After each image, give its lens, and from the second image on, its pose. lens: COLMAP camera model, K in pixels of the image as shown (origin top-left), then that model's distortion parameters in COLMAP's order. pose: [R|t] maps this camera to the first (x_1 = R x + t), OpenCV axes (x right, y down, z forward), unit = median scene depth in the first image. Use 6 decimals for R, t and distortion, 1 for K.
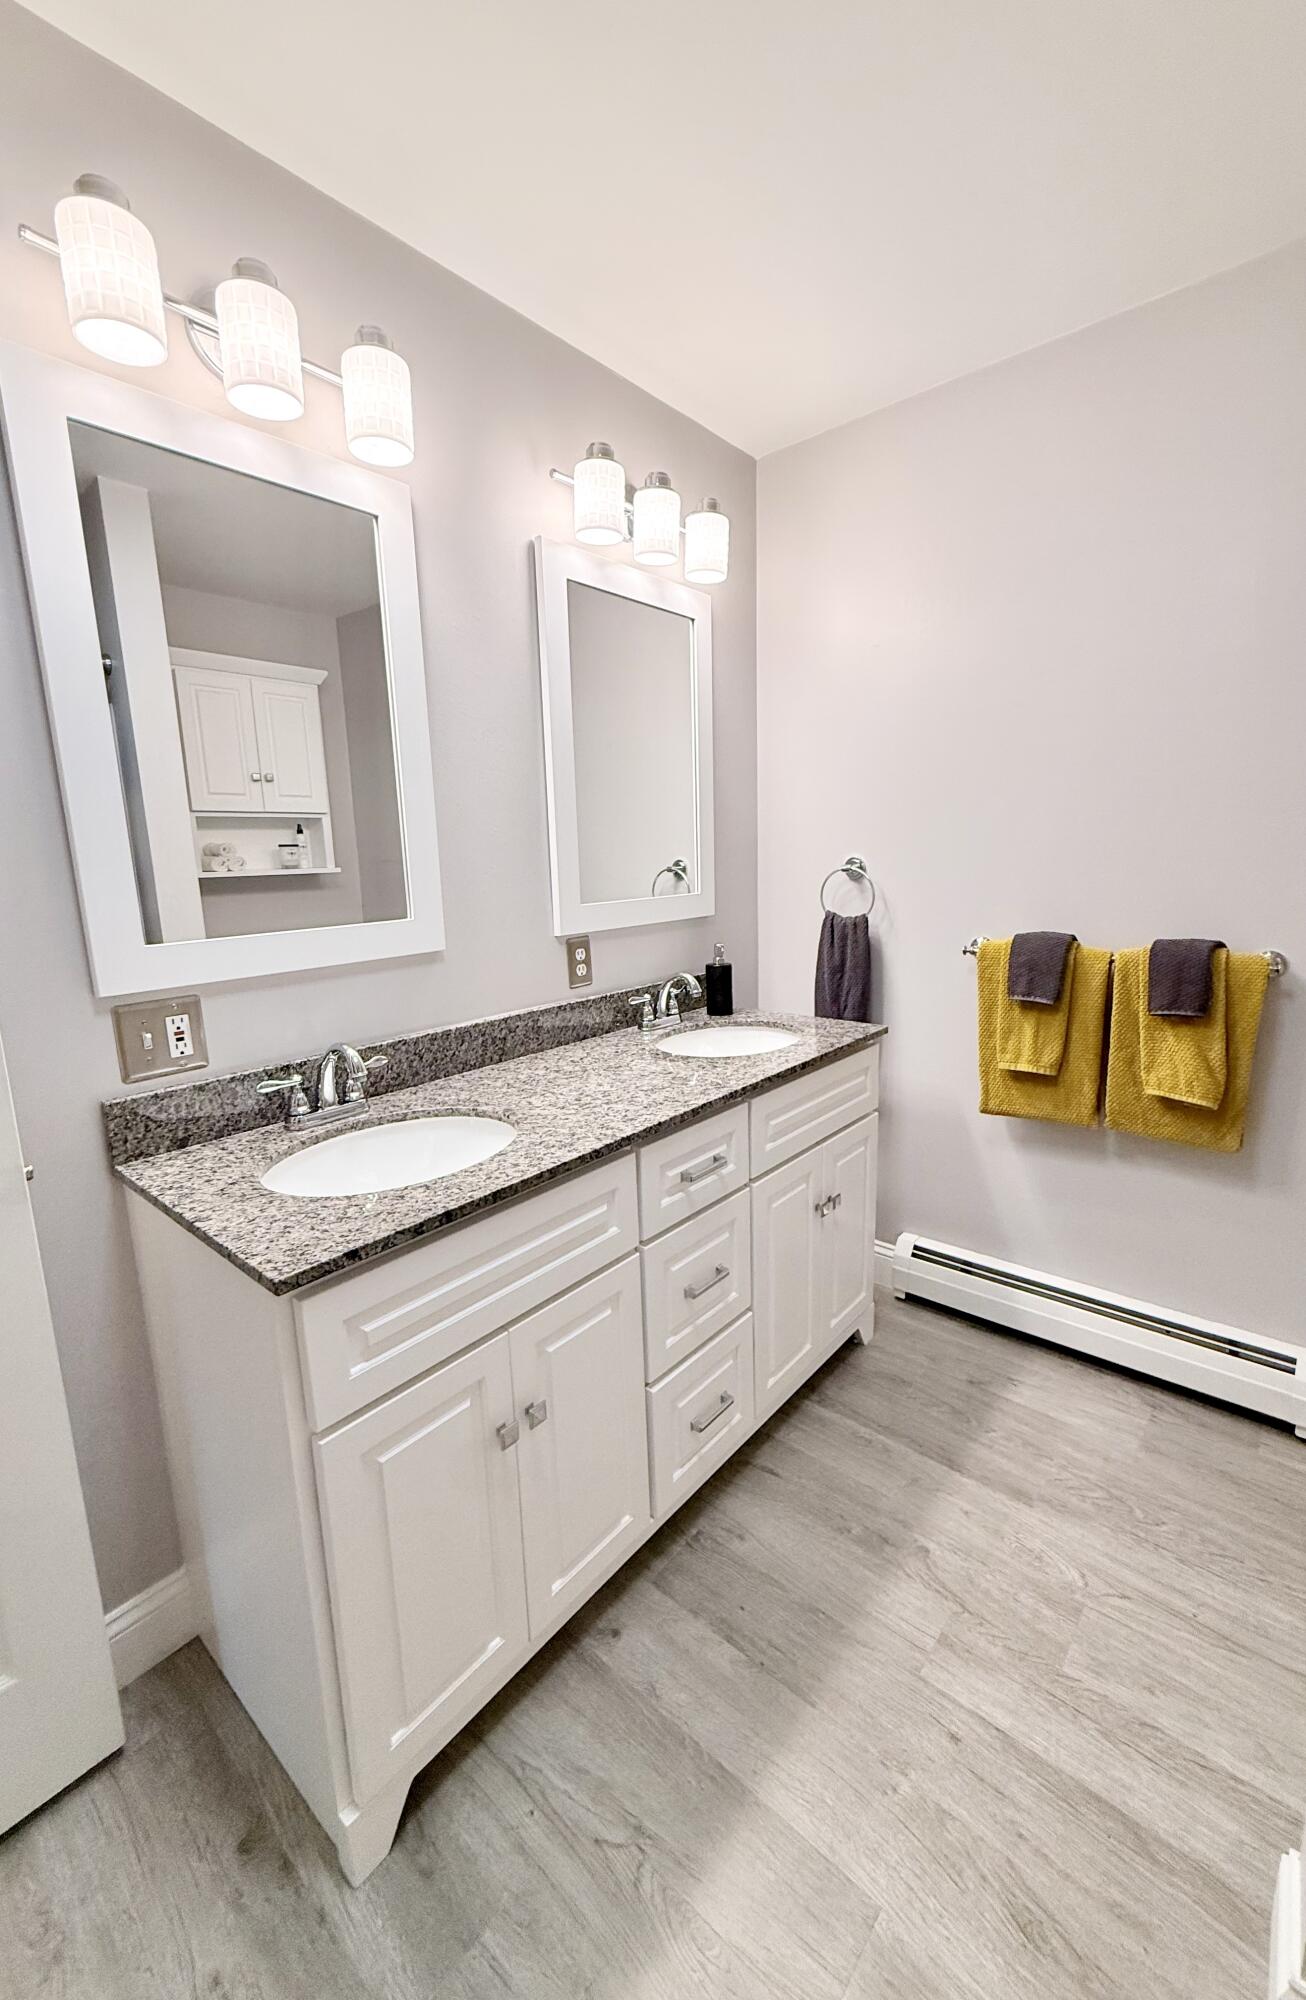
lens RADIAL K [[793.6, 0, 653.0], [0, 793.6, 1000.0], [0, 0, 1]] dist [-0.000879, -0.000282]
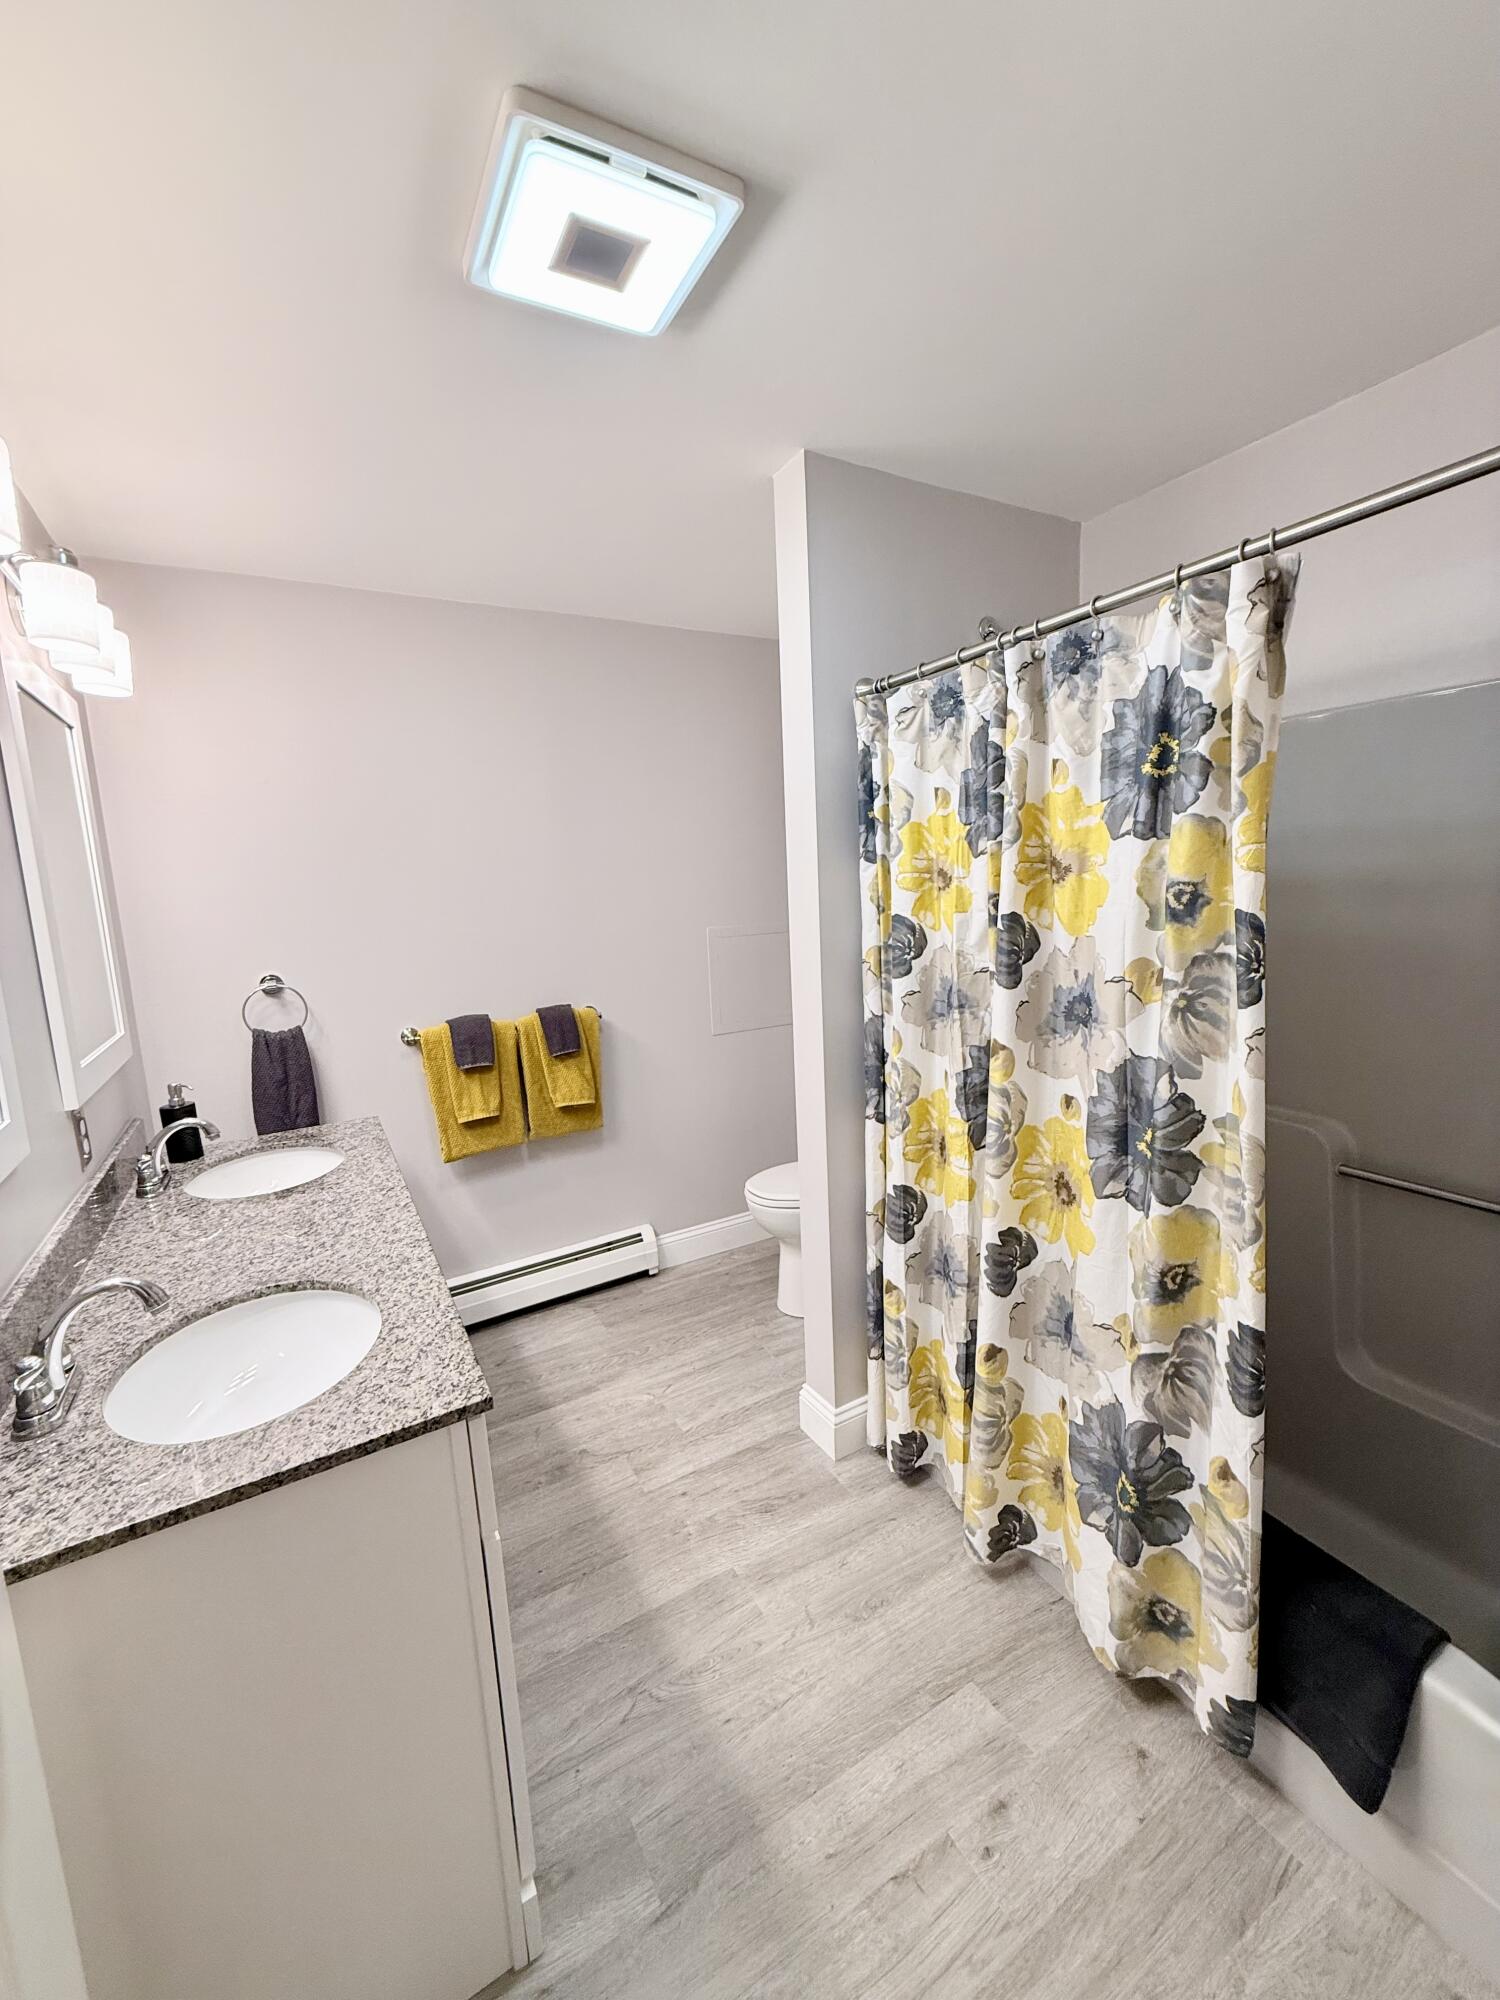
lens RADIAL K [[802.5, 0, 750.0], [0, 802.5, 1000.0], [0, 0, 1]] dist [0.001682, 0.000099]
pose [[0.332039, -0.129208, 0.934374, -0.677123], [0.211475, 0.975555, 0.059753, -0.098406], [-0.919254, 0.177757, 0.351247, 0.067648]]
